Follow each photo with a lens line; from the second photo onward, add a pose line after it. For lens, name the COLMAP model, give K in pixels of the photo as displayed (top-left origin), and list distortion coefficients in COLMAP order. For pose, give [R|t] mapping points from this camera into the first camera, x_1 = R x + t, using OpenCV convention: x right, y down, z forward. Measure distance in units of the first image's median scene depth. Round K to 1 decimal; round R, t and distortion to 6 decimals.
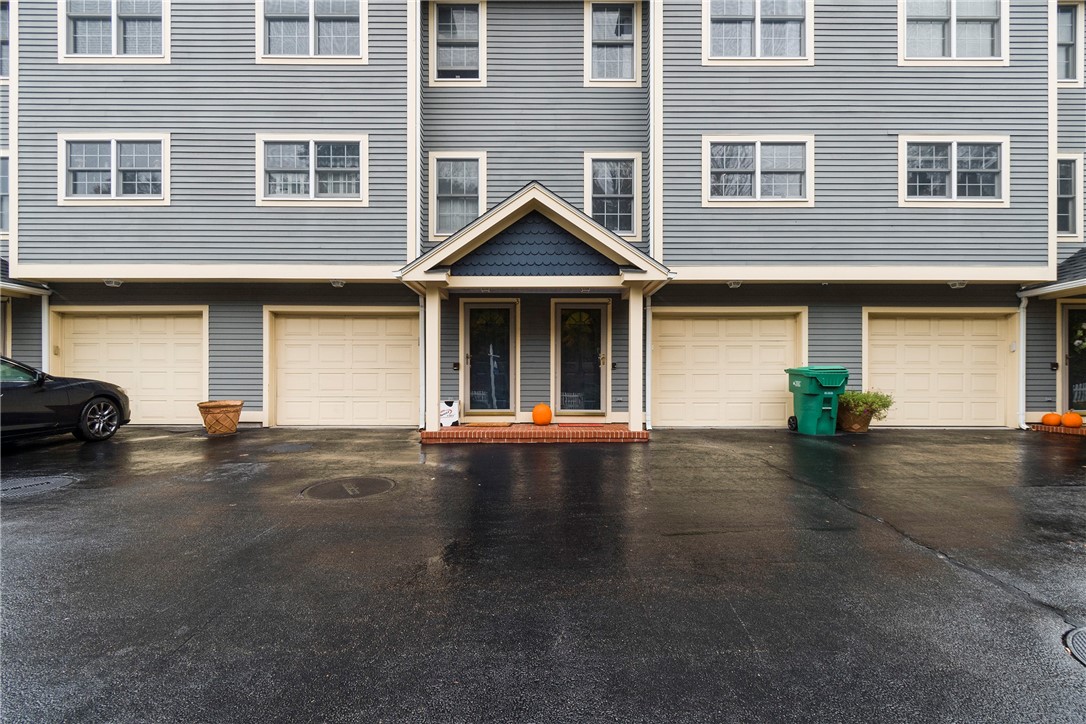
lens RADIAL K [[500.0, 0, 548.4], [0, 500.0, 386.9], [0, 0, 1]] dist [0.005475, -0.002505]
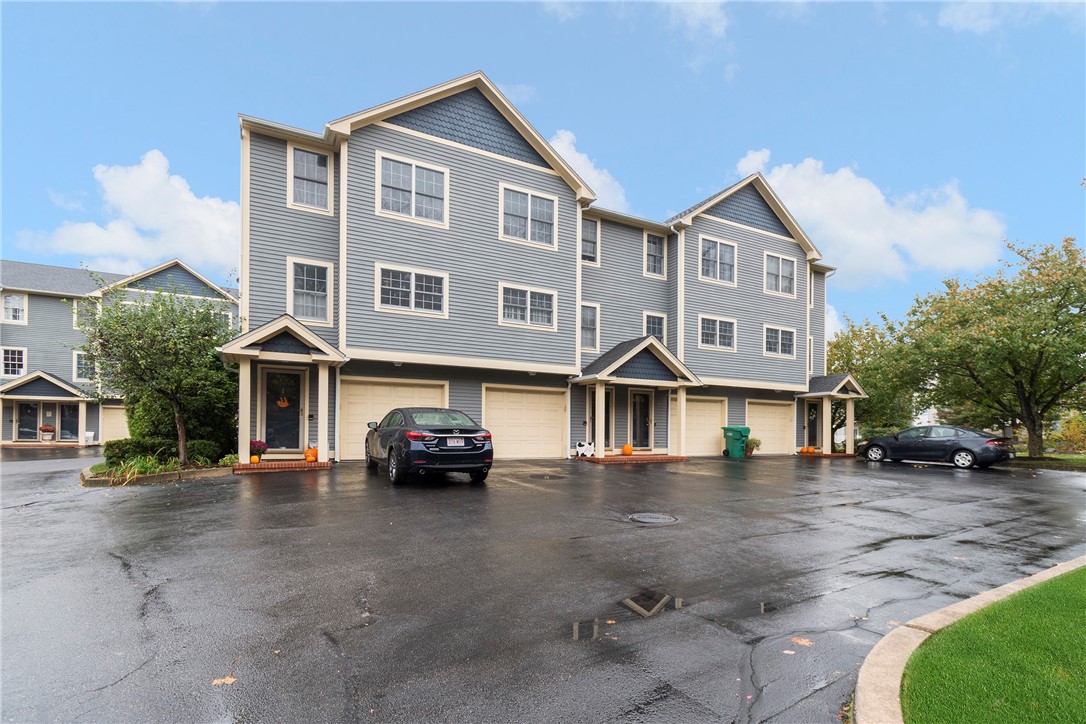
lens RADIAL K [[500.0, 0, 556.1], [0, 500.0, 439.4], [0, 0, 1]] dist [0.005475, -0.002505]
pose [[0.883354, 0.001716, 0.468704, -1.154227], [-0.001894, 0.999998, -0.000092, 0.017054], [-0.468704, -0.000806, 0.883355, -0.538355]]
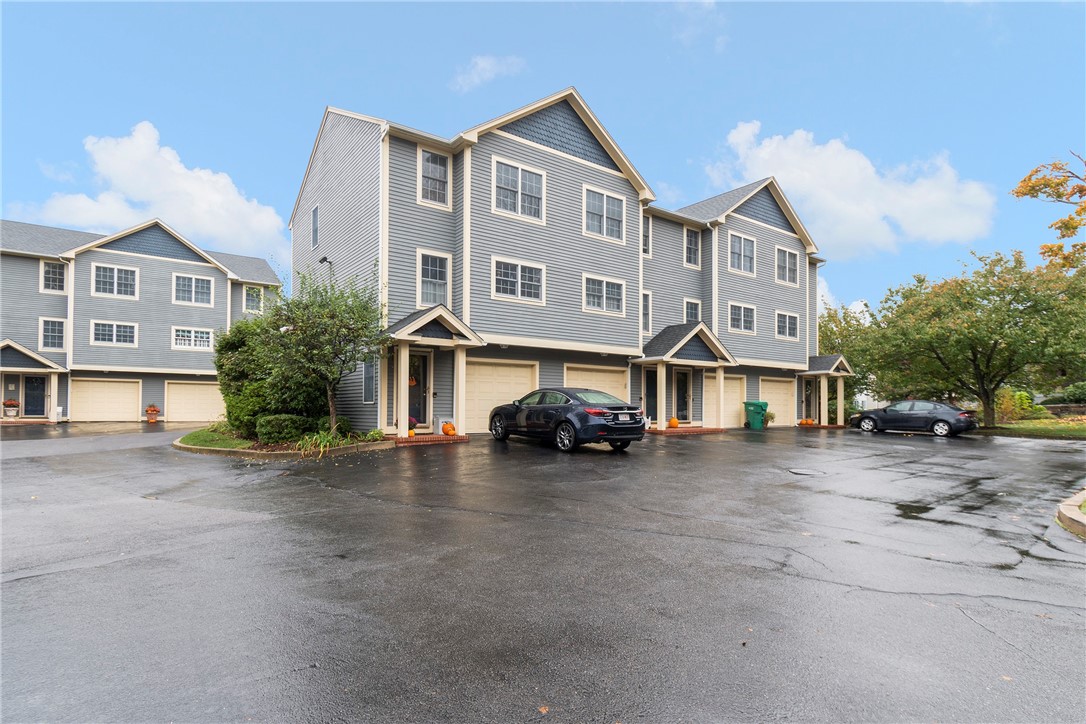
lens RADIAL K [[543.1, 0, 550.9], [0, 543.1, 407.2], [0, 0, 1]] dist [0.002827, 0.000388]
pose [[0.807244, 0.003657, 0.590207, -1.802666], [0.001810, 0.999961, -0.008672, 0.009349], [-0.590215, 0.008068, 0.807206, -0.531980]]
